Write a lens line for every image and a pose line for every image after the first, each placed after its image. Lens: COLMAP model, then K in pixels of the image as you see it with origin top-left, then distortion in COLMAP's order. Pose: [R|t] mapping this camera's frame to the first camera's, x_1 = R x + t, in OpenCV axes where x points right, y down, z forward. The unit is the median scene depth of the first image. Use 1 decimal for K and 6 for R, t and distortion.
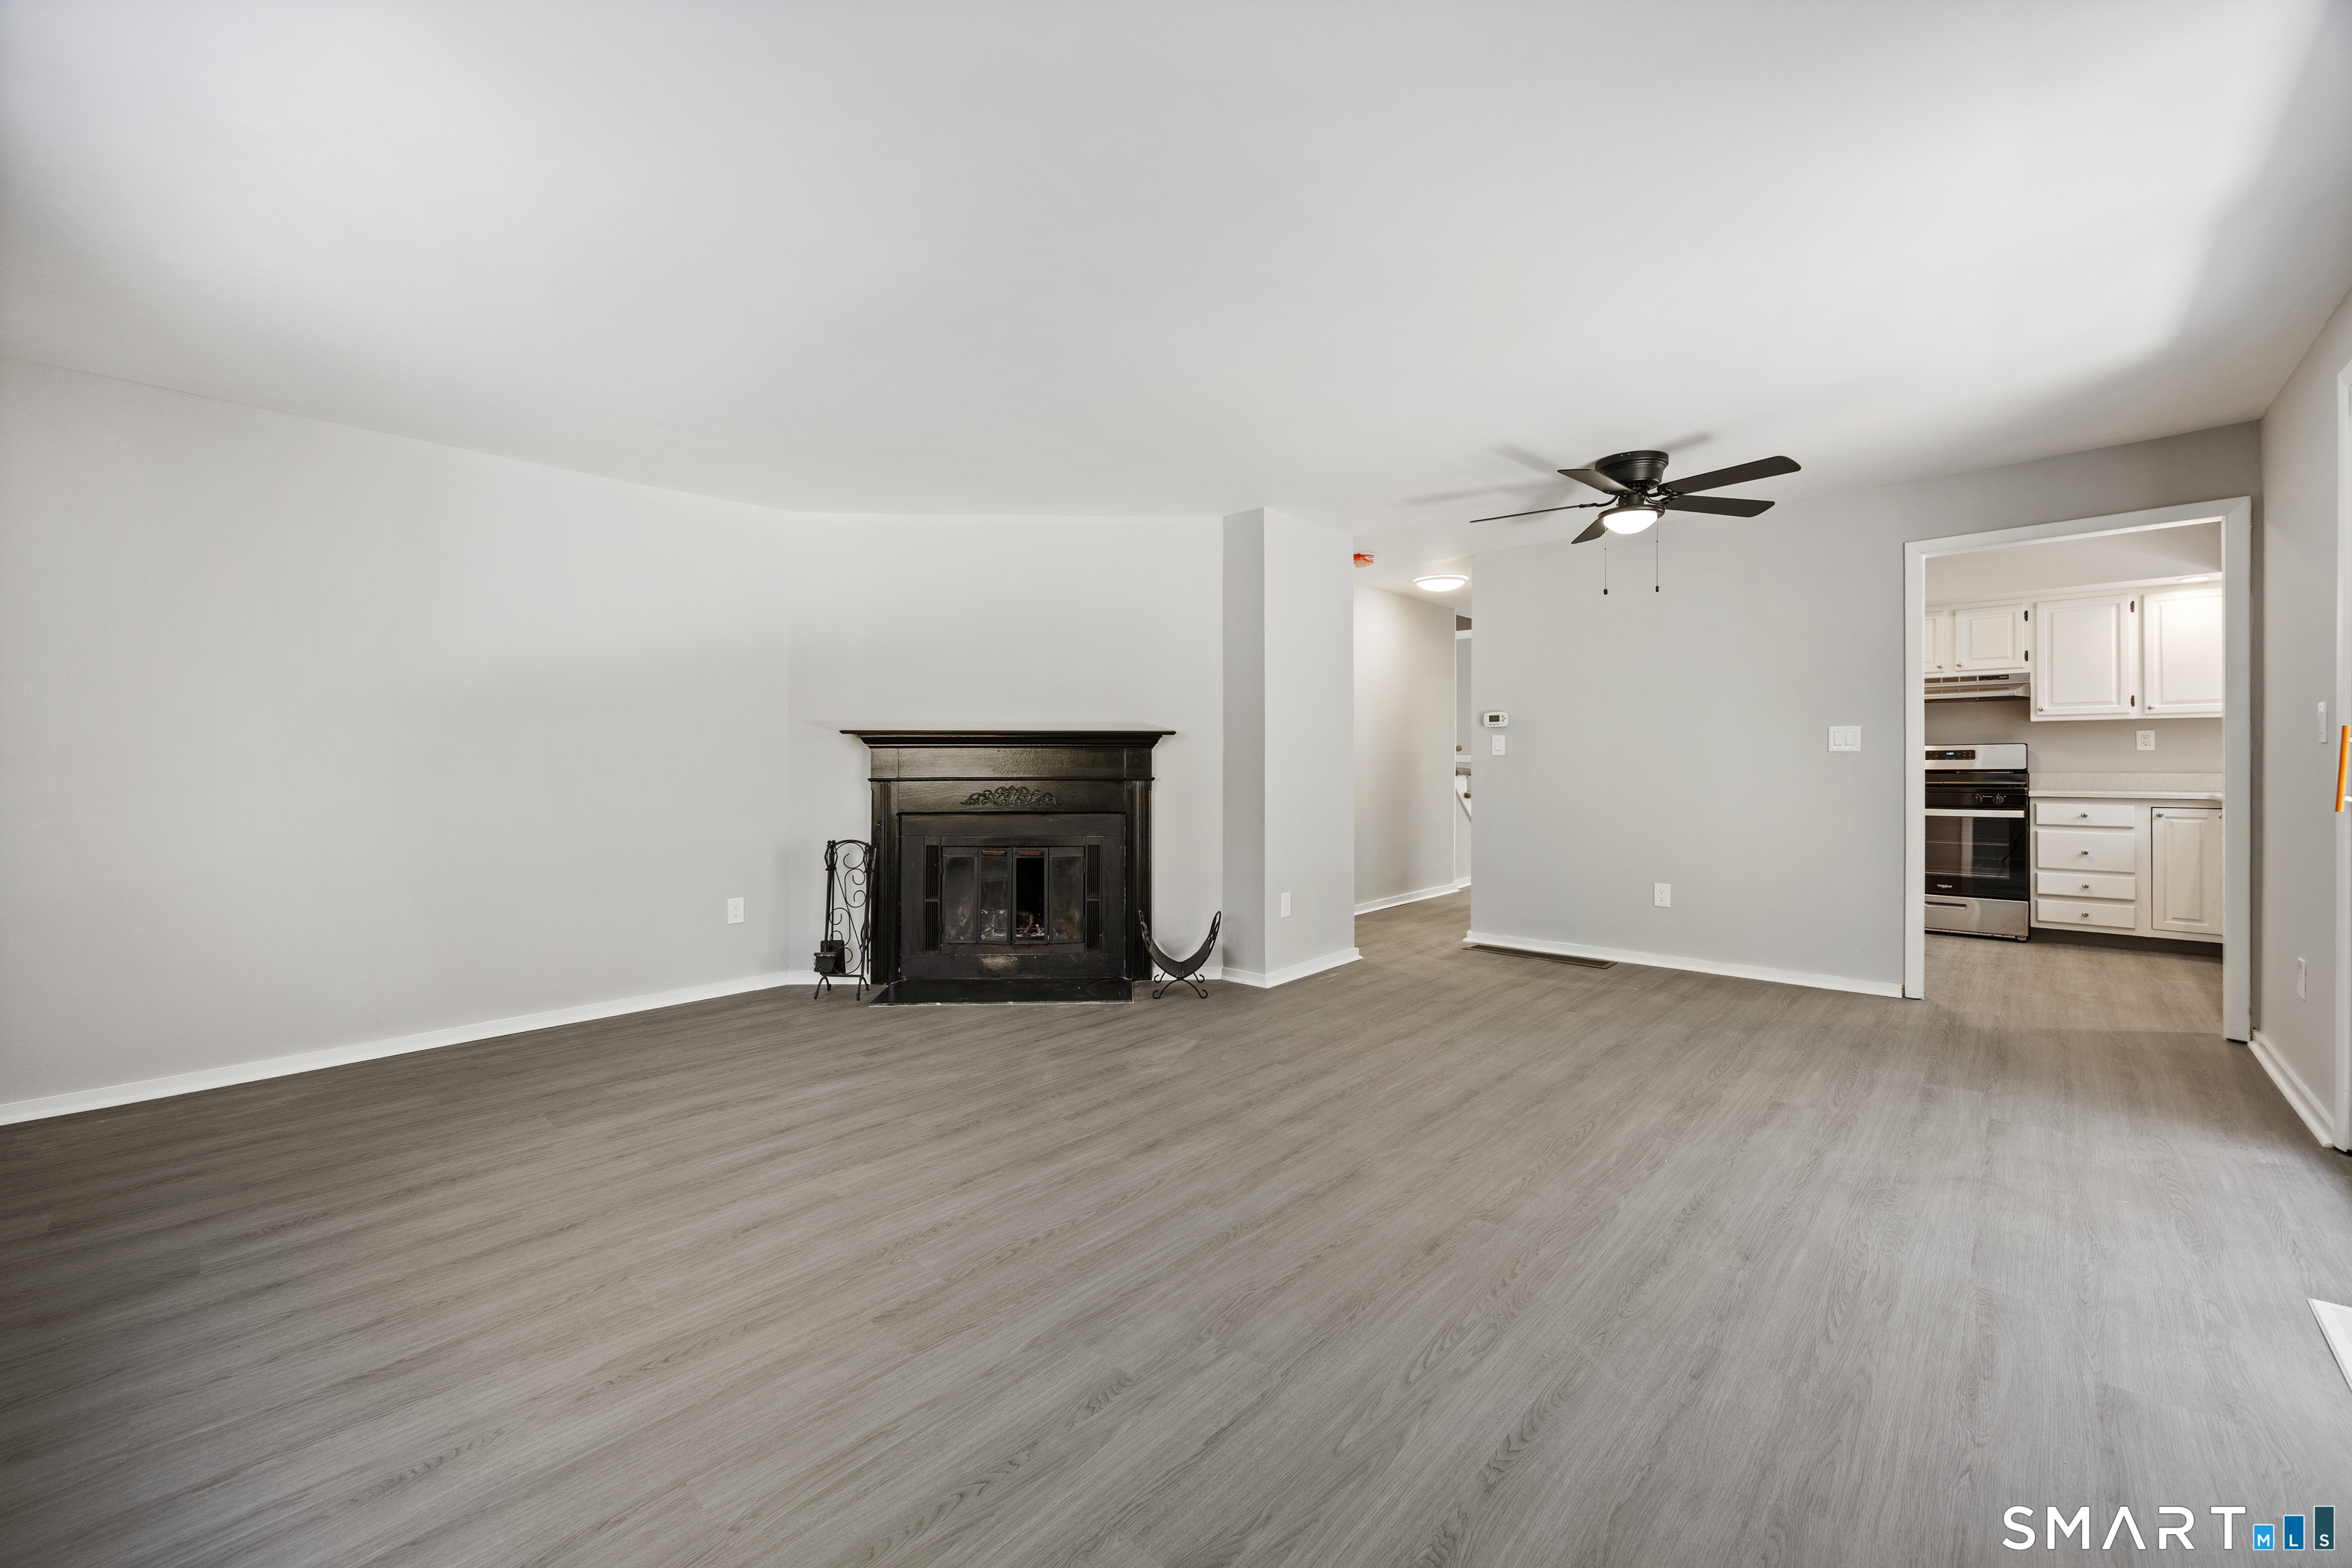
lens RADIAL K [[921.9, 0, 1157.7], [0, 921.9, 747.8], [0, 0, 1]] dist [-0.000690, 0.000368]
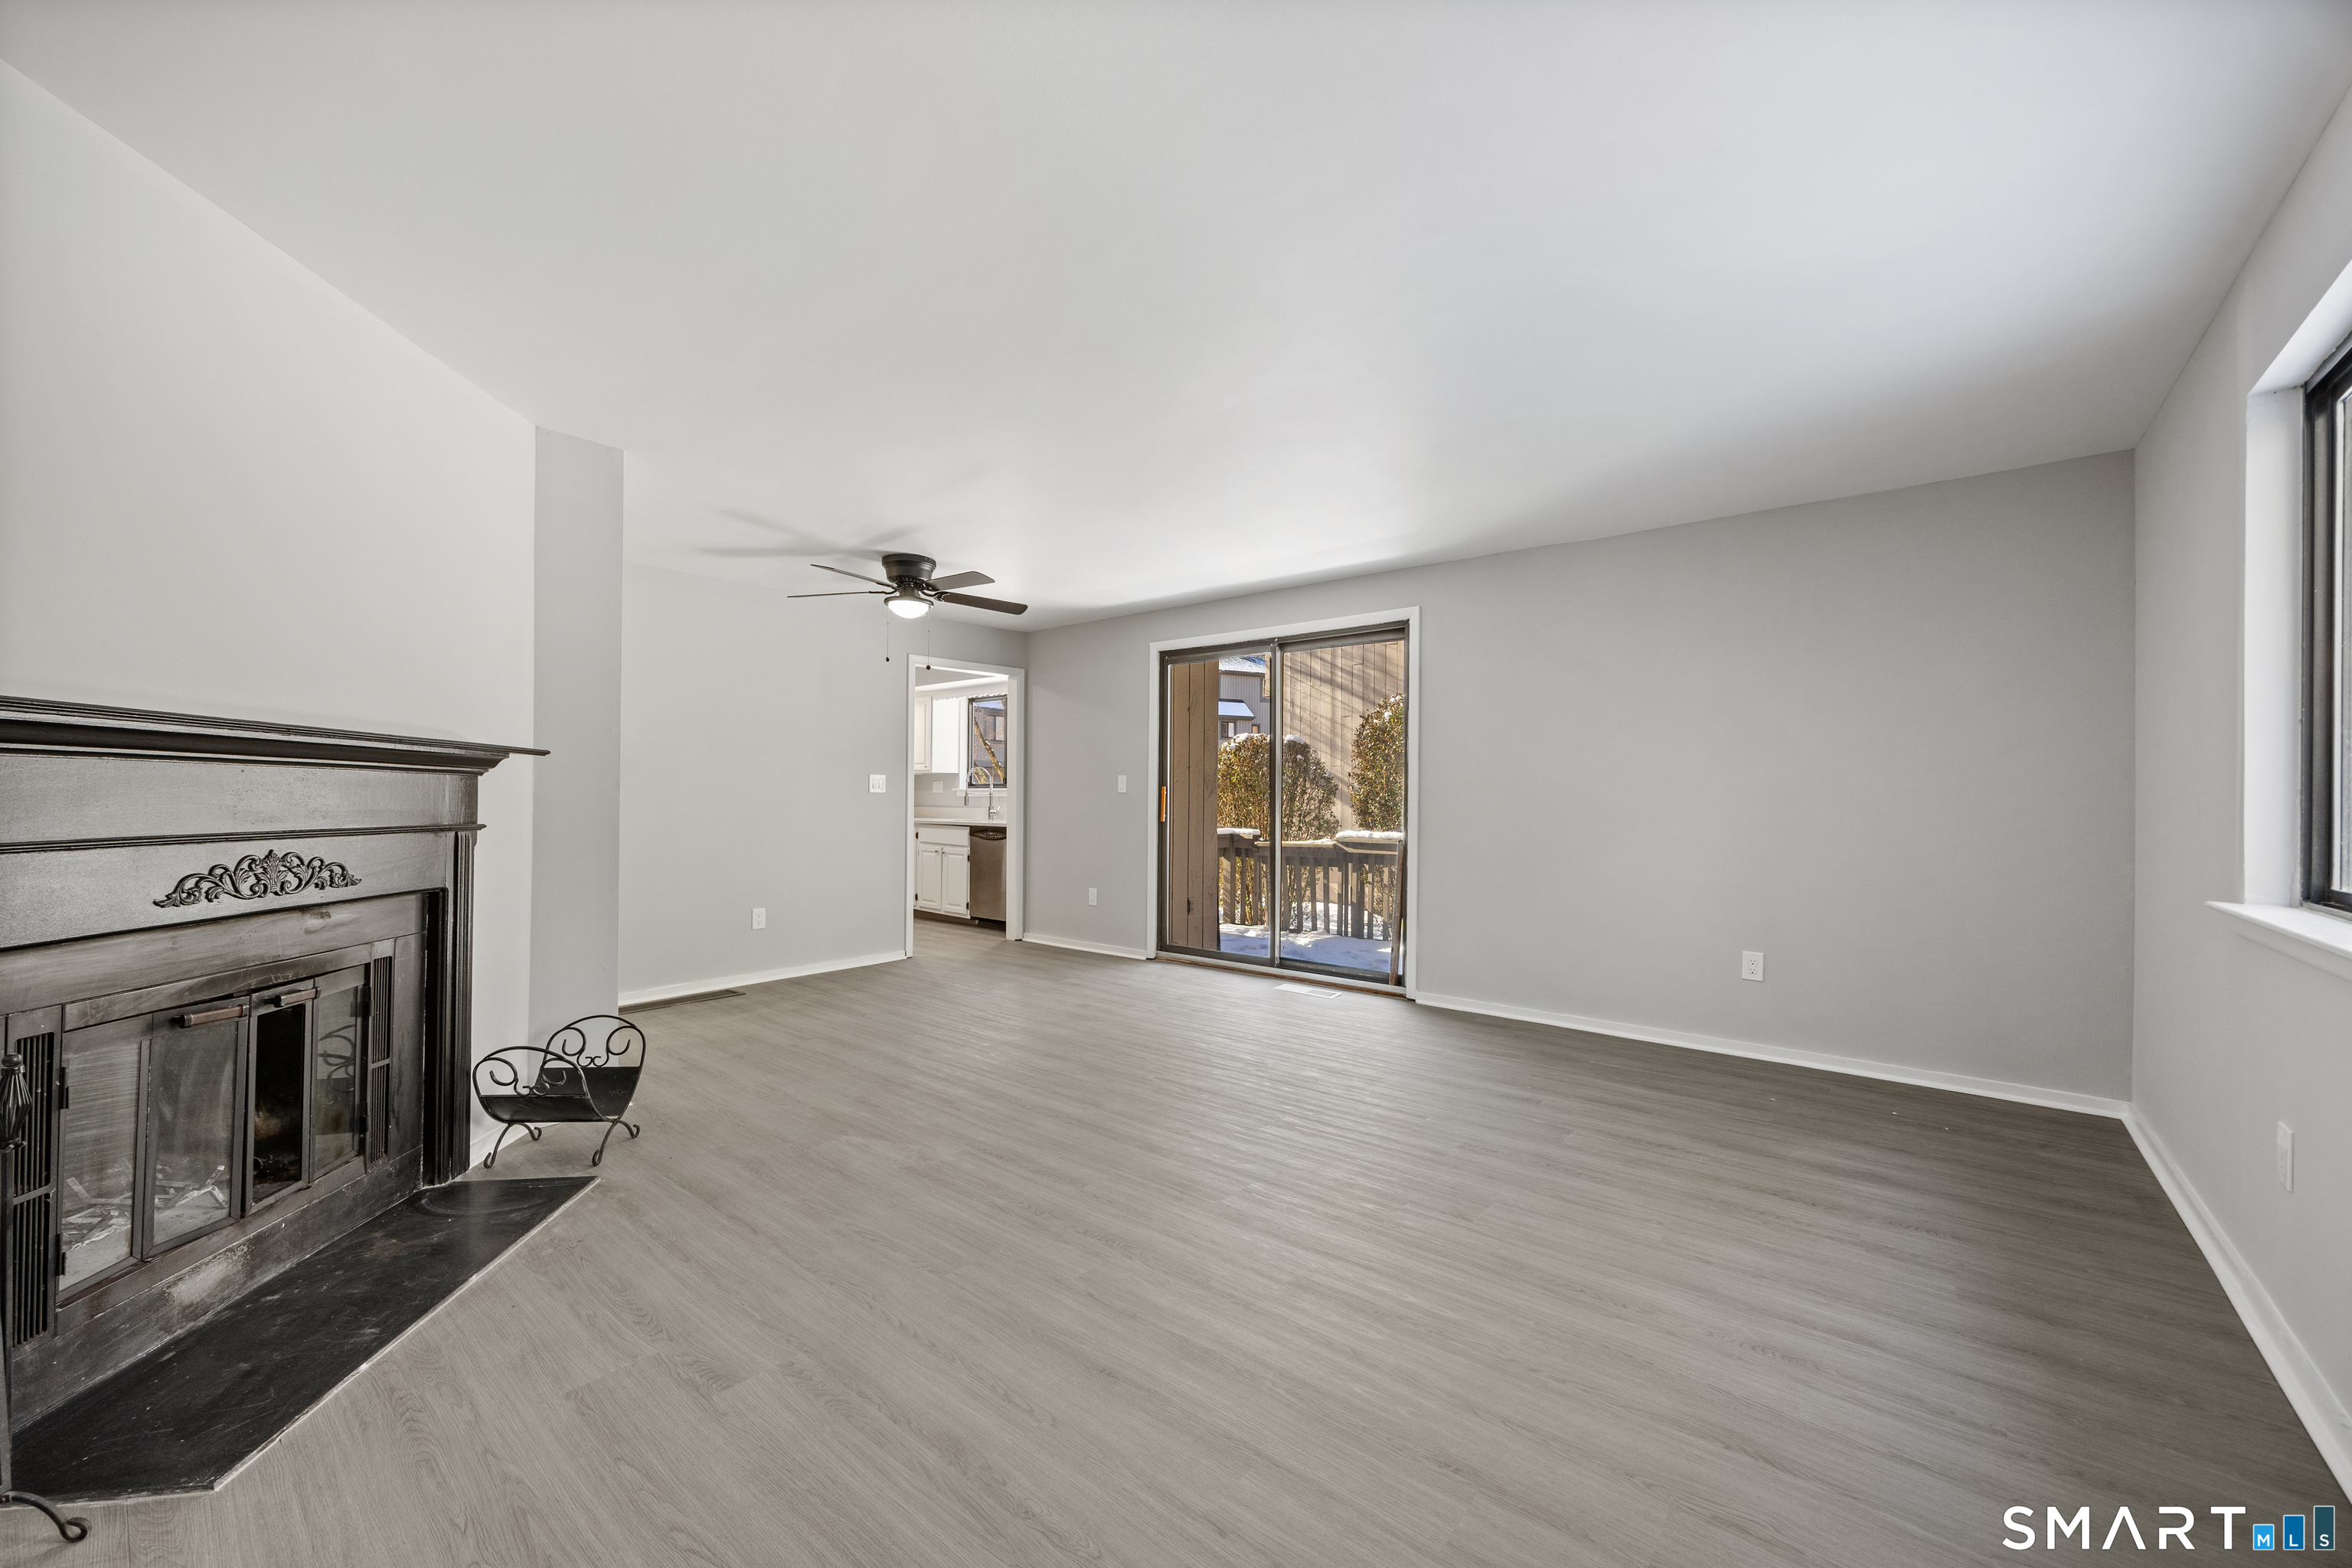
lens RADIAL K [[921.9, 0, 1175.3], [0, 921.9, 797.2], [0, 0, 1]] dist [-0.000690, 0.000368]
pose [[-0.079384, 0.005022, 0.996831, -0.892032], [-0.018199, 0.999813, -0.006486, 0.015098], [-0.996678, -0.018656, -0.079278, 0.858097]]
